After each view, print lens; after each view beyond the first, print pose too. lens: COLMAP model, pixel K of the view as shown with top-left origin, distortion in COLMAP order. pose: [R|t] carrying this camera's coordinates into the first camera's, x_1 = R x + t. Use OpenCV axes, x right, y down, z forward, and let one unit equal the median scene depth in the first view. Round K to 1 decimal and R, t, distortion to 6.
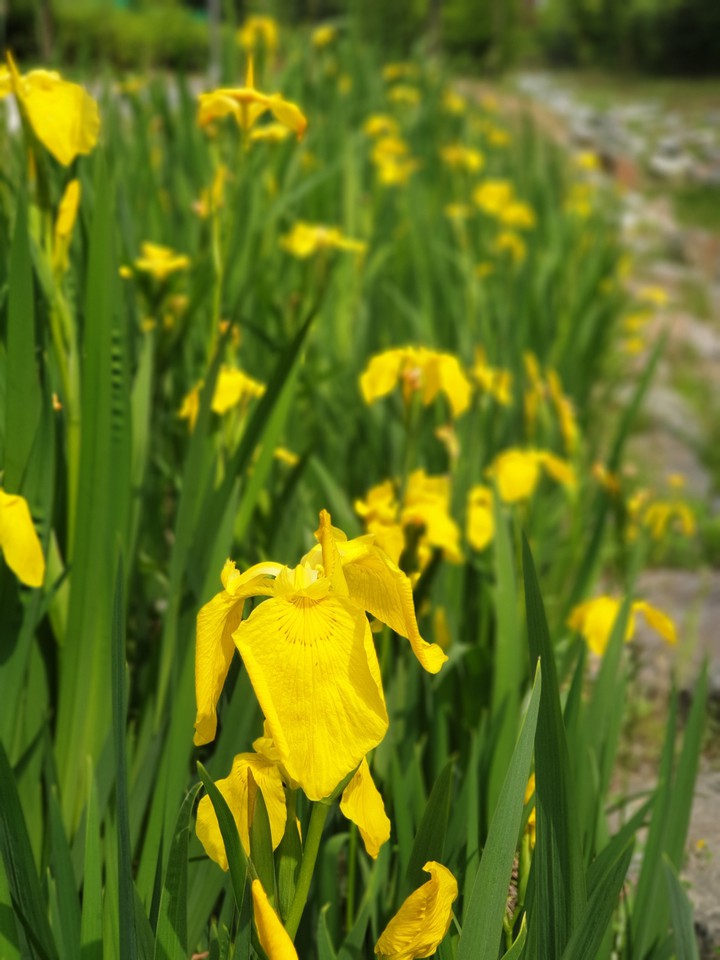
lens RADIAL K [[1287.3, 0, 360.0], [0, 1287.3, 480.0], [0, 0, 1]] dist [0.135653, -0.748161]
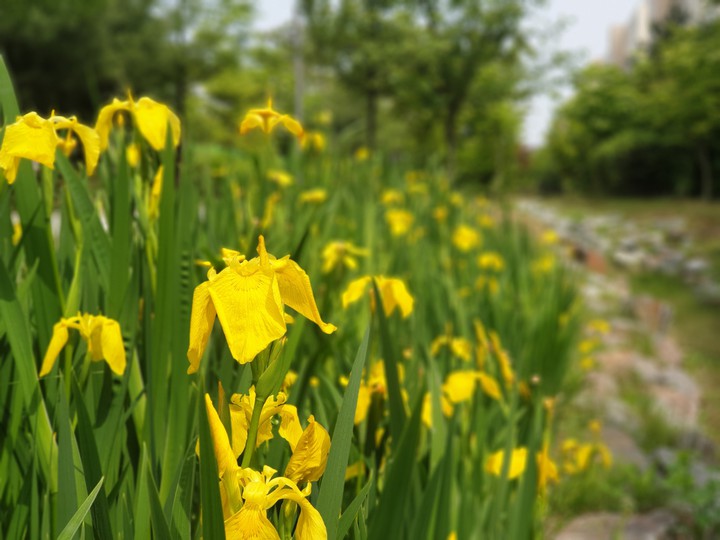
lens RADIAL K [[965.5, 0, 360.0], [0, 965.5, 270.0], [0, 0, 1]] dist [0.135653, -0.748161]
pose [[0.999174, -0.003555, -0.040474, 0.080944], [-0.005612, 0.974543, -0.224130, 0.179974], [0.040240, 0.224172, 0.973719, -0.174446]]
